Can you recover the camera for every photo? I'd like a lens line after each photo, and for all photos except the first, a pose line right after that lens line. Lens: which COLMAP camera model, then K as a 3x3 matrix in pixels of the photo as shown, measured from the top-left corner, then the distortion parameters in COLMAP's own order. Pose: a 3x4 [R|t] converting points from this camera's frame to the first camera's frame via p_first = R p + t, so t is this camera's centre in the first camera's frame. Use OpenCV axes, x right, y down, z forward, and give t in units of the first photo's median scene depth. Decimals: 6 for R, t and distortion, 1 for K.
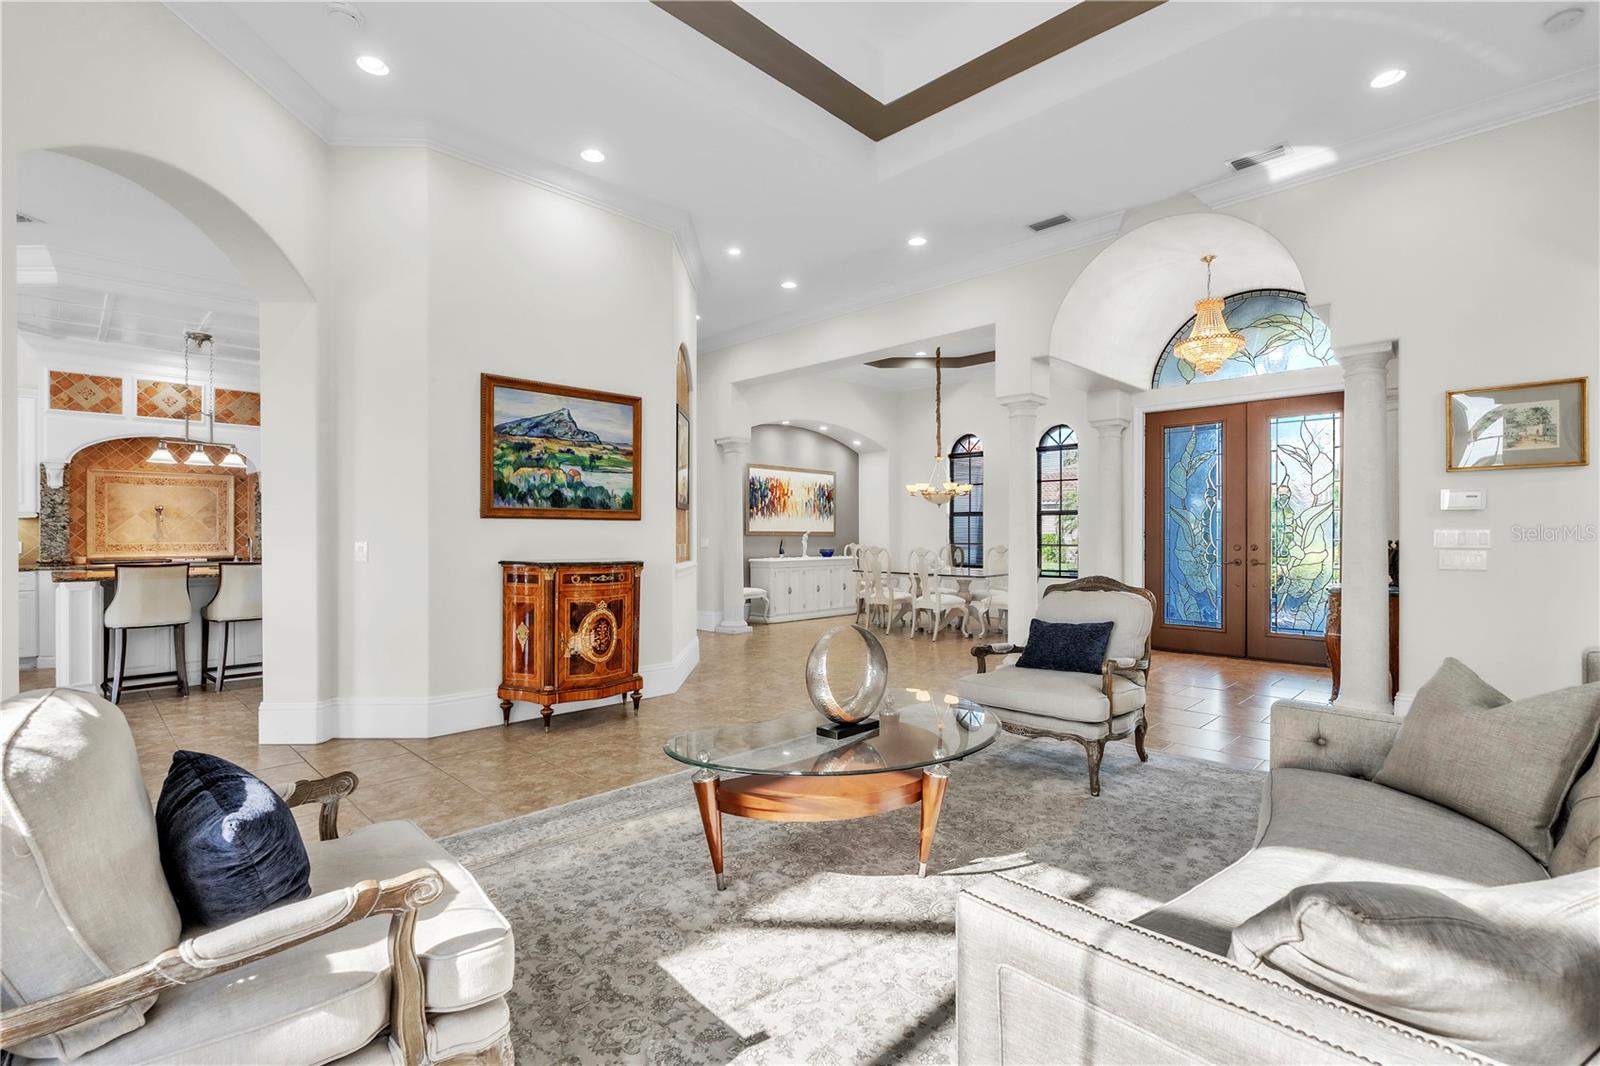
lens RADIAL K [[744.8, 0, 800.0], [0, 744.8, 533.0], [0, 0, 1]] dist [0.003873, 0.000466]
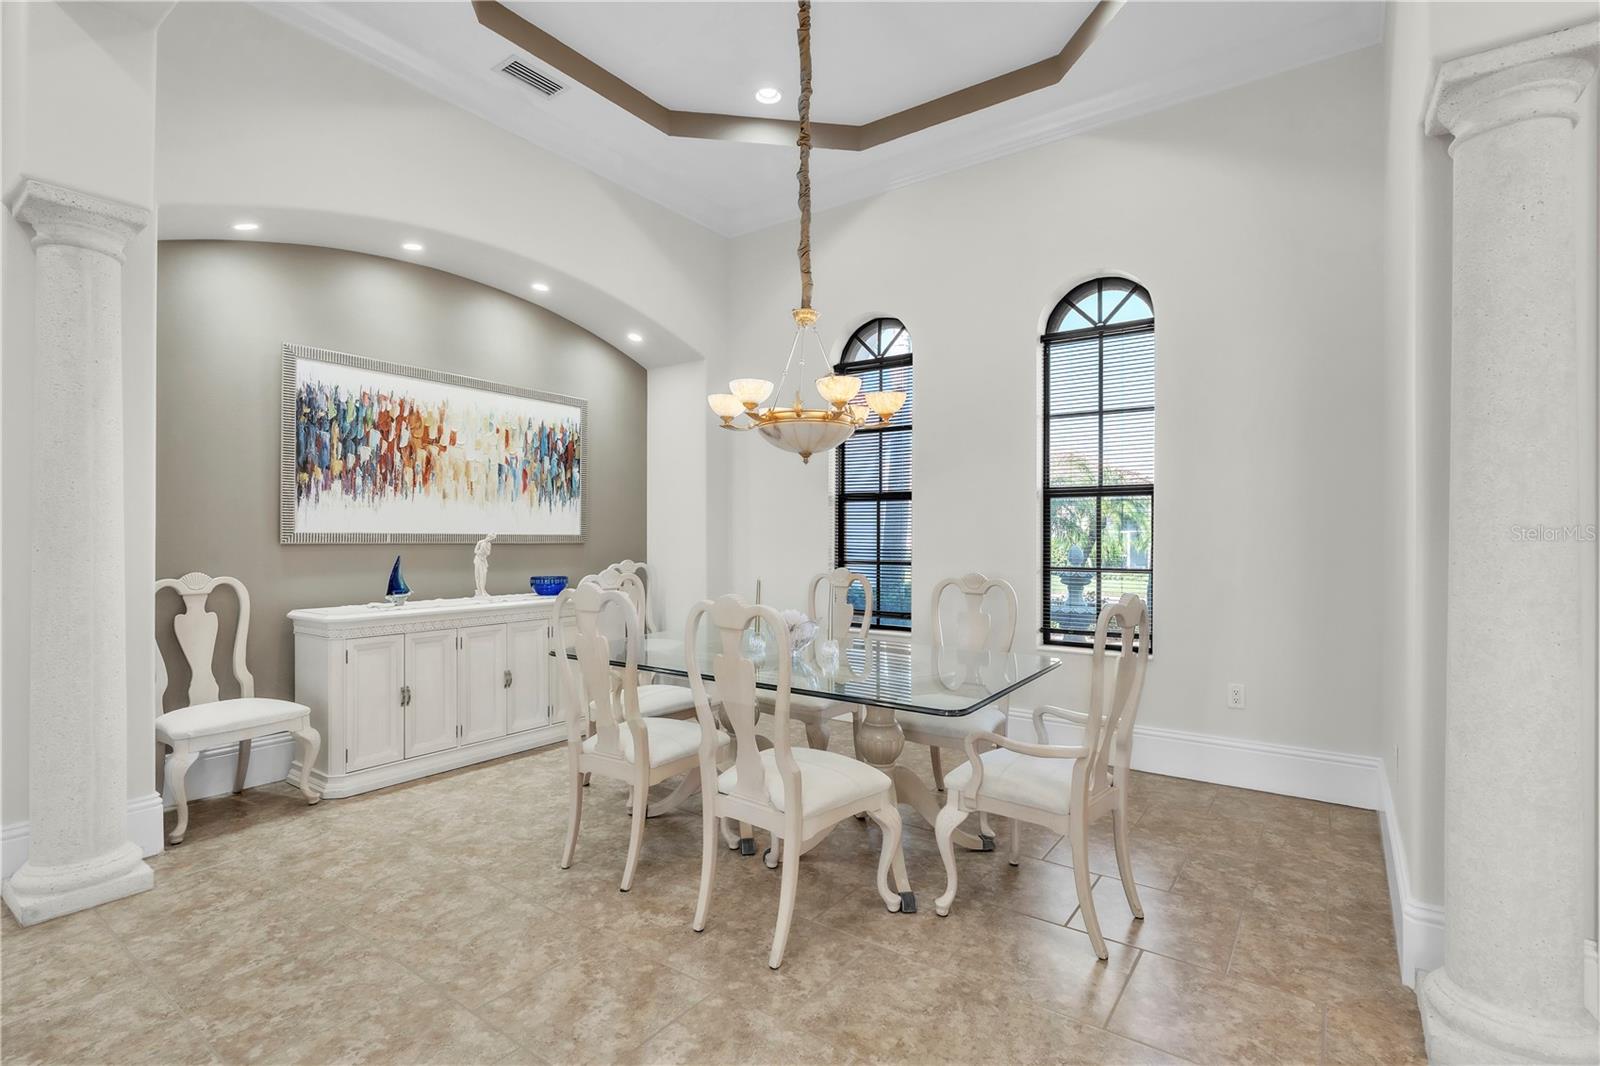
lens RADIAL K [[744.8, 0, 800.0], [0, 744.8, 533.0], [0, 0, 1]] dist [0.003873, 0.000466]
pose [[0.988903, 0.002964, 0.148531, 0.117617], [-0.002644, 0.999994, -0.002356, -0.002253], [-0.148537, 0.001937, 0.988905, 0.584319]]
